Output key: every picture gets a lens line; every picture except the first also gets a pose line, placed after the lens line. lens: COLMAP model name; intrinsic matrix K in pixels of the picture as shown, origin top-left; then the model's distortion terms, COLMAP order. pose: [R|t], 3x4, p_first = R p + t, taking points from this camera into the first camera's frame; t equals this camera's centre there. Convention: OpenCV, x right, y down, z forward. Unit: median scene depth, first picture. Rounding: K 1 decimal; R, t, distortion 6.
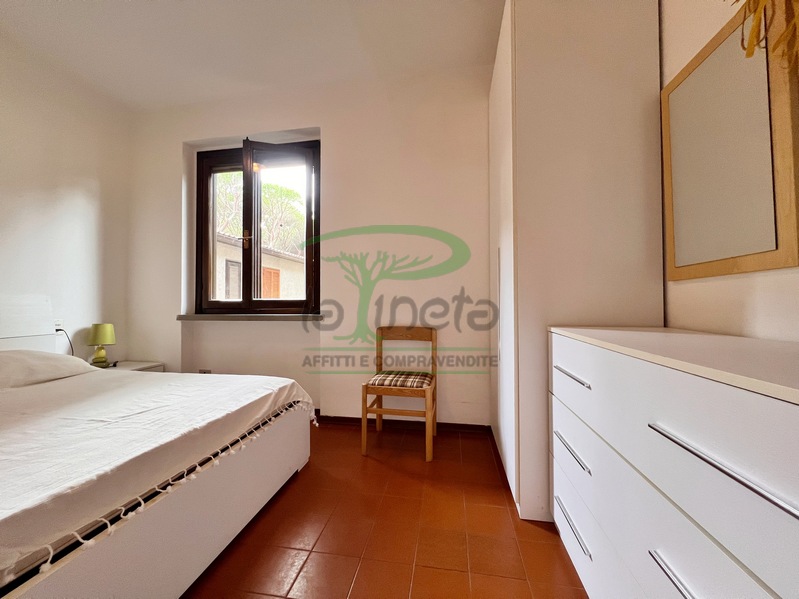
lens RADIAL K [[322.5, 0, 401.7], [0, 322.5, 297.6], [0, 0, 1]] dist [-0.005782, 0.001427]
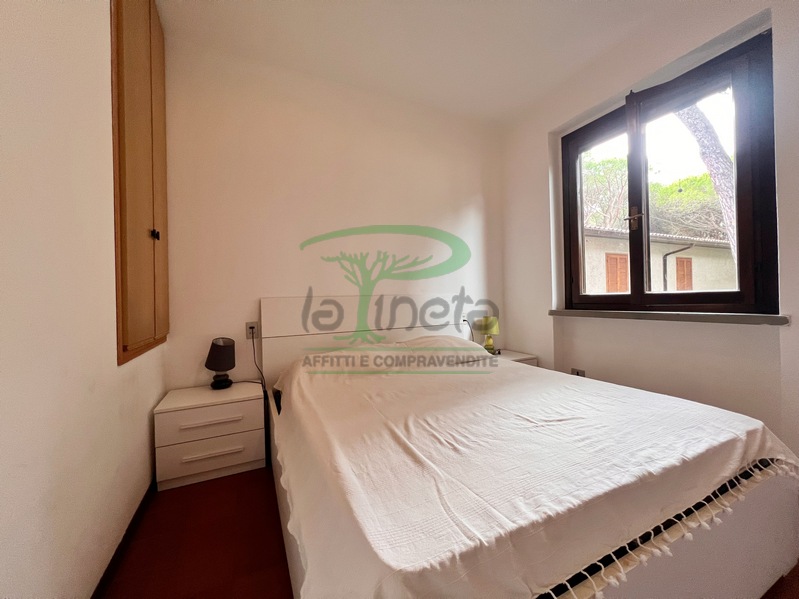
lens RADIAL K [[322.5, 0, 394.1], [0, 322.5, 302.4], [0, 0, 1]] dist [-0.005782, 0.001427]
pose [[0.568215, 0.002567, -0.822876, -0.160407], [0.033817, 0.999078, 0.026467, -0.012721], [0.822185, -0.042866, 0.567605, 0.044352]]
